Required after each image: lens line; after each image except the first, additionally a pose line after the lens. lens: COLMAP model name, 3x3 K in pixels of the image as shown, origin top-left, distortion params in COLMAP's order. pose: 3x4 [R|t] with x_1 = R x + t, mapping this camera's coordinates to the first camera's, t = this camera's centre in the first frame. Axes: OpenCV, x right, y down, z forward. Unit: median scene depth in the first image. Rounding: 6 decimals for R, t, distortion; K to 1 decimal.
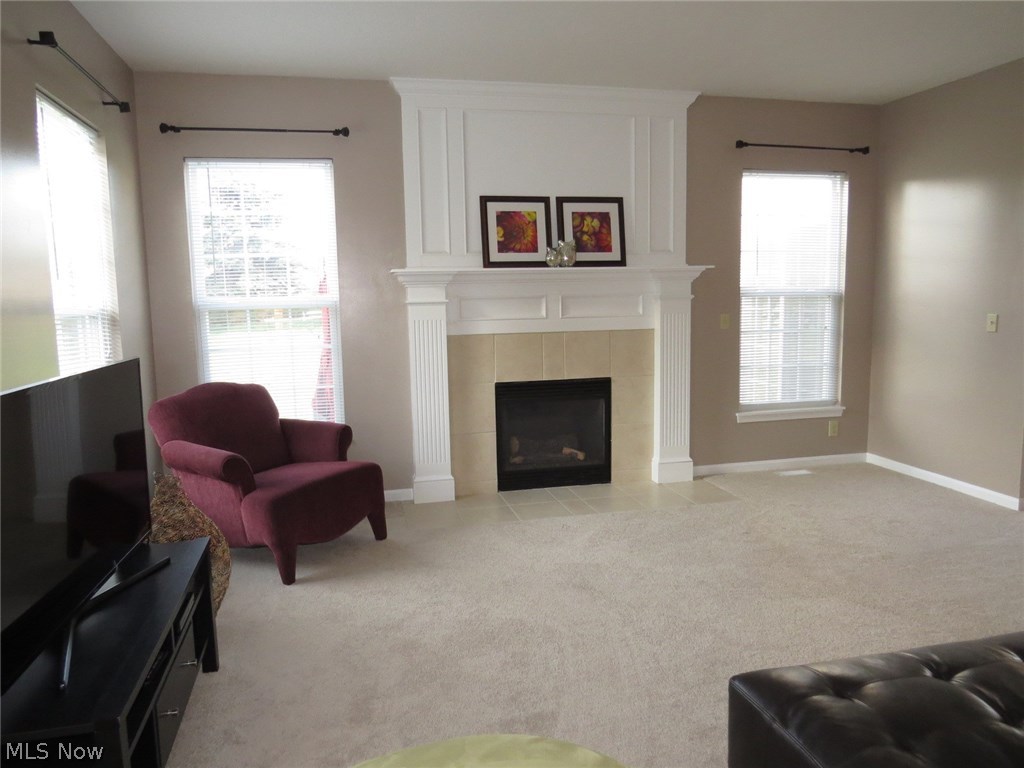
lens RADIAL K [[731.9, 0, 505.7], [0, 731.9, 378.0], [0, 0, 1]] dist [-0.028696, 0.015145]
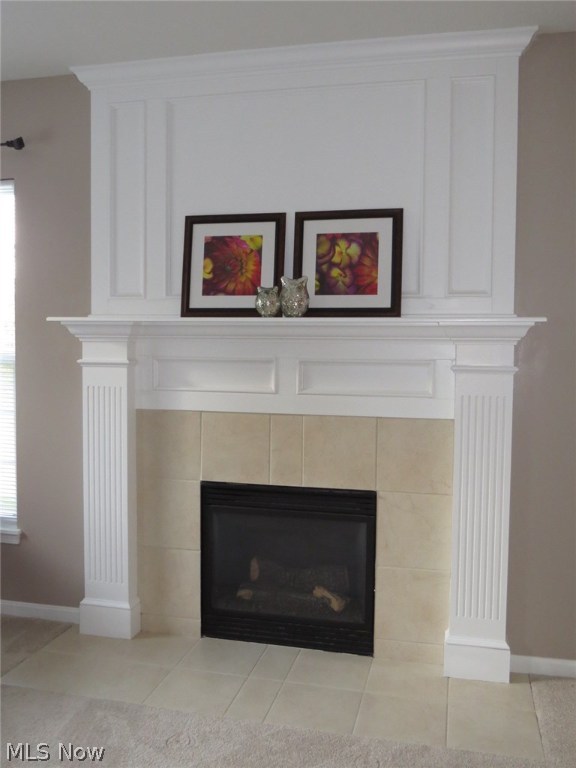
lens RADIAL K [[715.9, 0, 288.4], [0, 715.9, 380.2], [0, 0, 1]] dist [-0.039930, 0.000000]
pose [[0.893520, 0.051227, -0.446092, 0.362107], [-0.078147, 0.996051, -0.042146, -0.067321], [0.442171, 0.072519, 0.893994, 0.424594]]
